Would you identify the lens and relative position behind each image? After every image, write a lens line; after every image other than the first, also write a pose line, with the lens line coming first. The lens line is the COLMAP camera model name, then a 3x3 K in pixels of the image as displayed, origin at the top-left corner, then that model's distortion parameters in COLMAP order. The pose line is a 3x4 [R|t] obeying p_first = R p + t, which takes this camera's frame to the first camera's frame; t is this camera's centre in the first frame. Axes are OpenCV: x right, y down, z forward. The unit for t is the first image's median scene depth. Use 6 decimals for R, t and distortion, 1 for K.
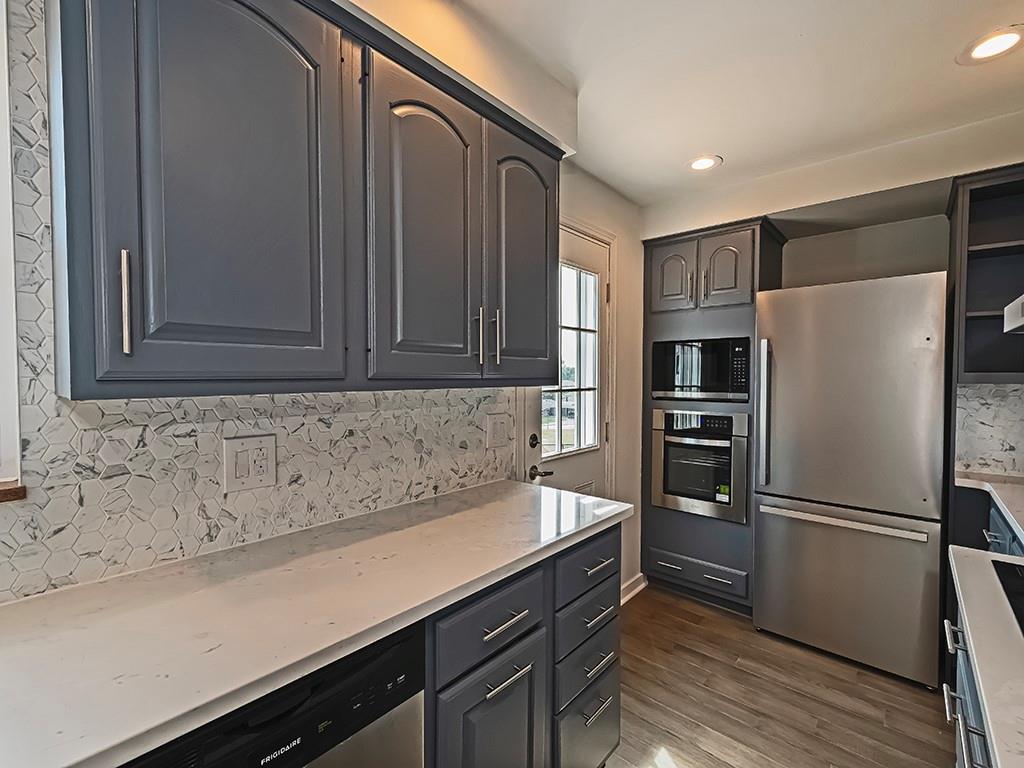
lens RADIAL K [[451.7, 0, 514.2], [0, 451.7, 387.7], [0, 0, 1]] dist [0.007821, -0.001055]
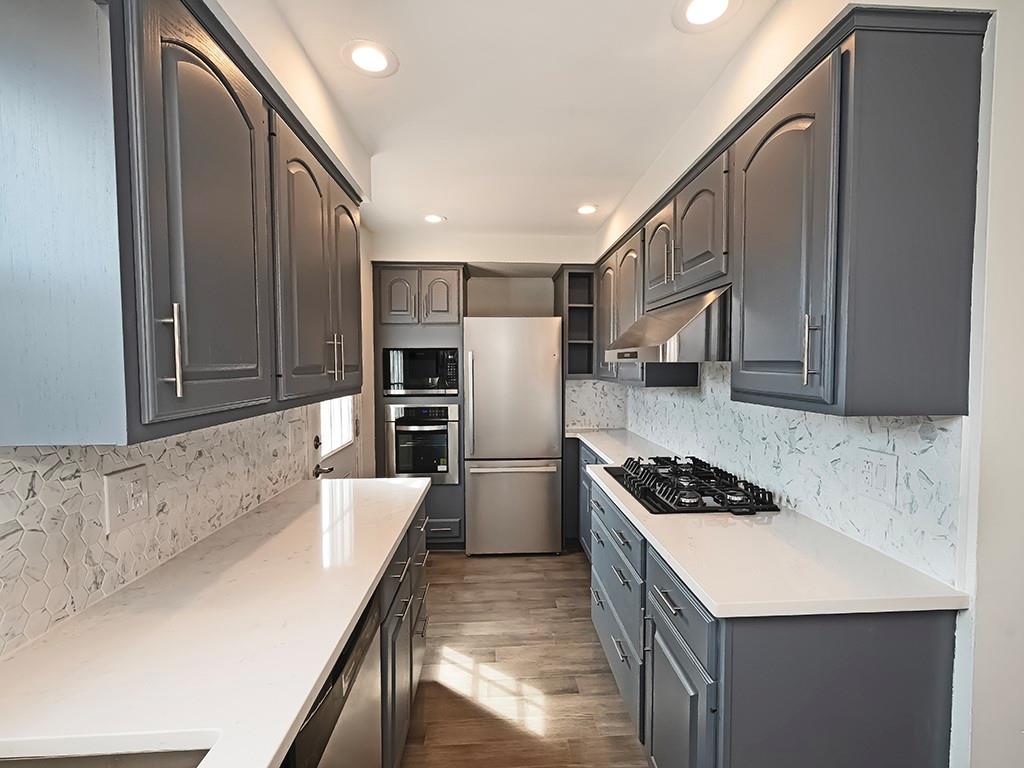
lens RADIAL K [[451.7, 0, 514.2], [0, 451.7, 387.7], [0, 0, 1]] dist [0.007821, -0.001055]
pose [[0.720256, -0.041239, 0.692482, -0.419072], [0.024463, 0.999121, 0.034055, -0.047115], [-0.693277, -0.007588, 0.720631, -0.145757]]
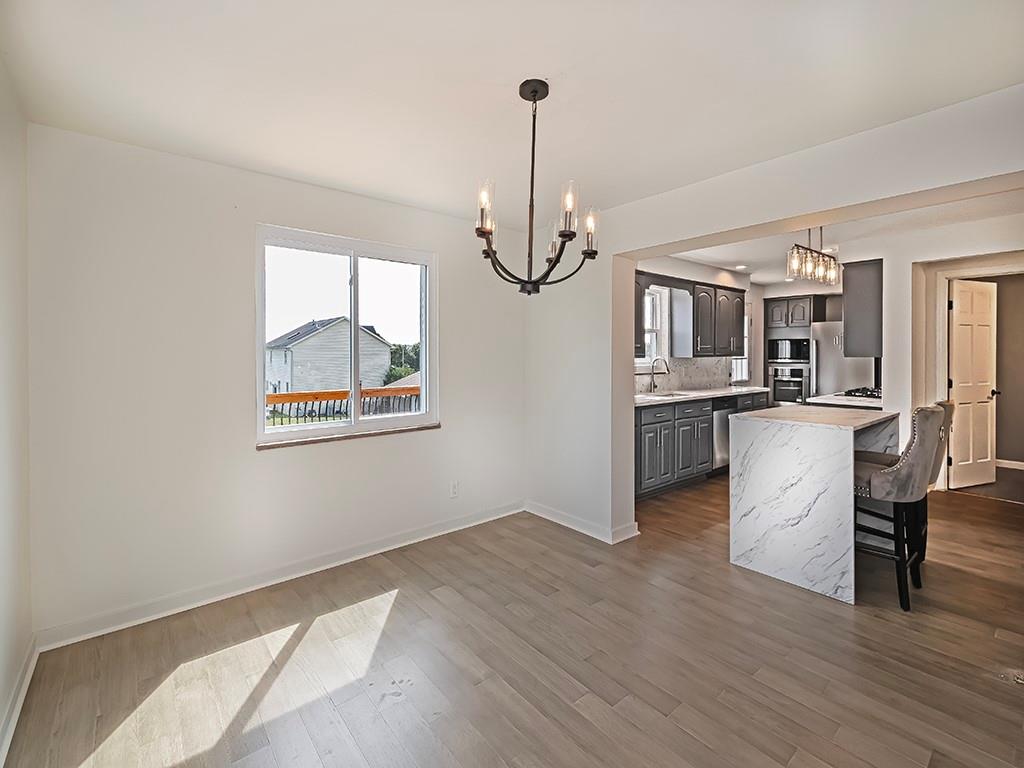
lens RADIAL K [[454.5, 0, 510.1], [0, 454.5, 352.4], [0, 0, 1]] dist [0.000444, -0.000005]
pose [[0.986144, 0.001479, -0.165886, -1.041431], [-0.004776, 0.999799, -0.019482, 0.038203], [0.165824, 0.020004, 0.985953, -2.598024]]
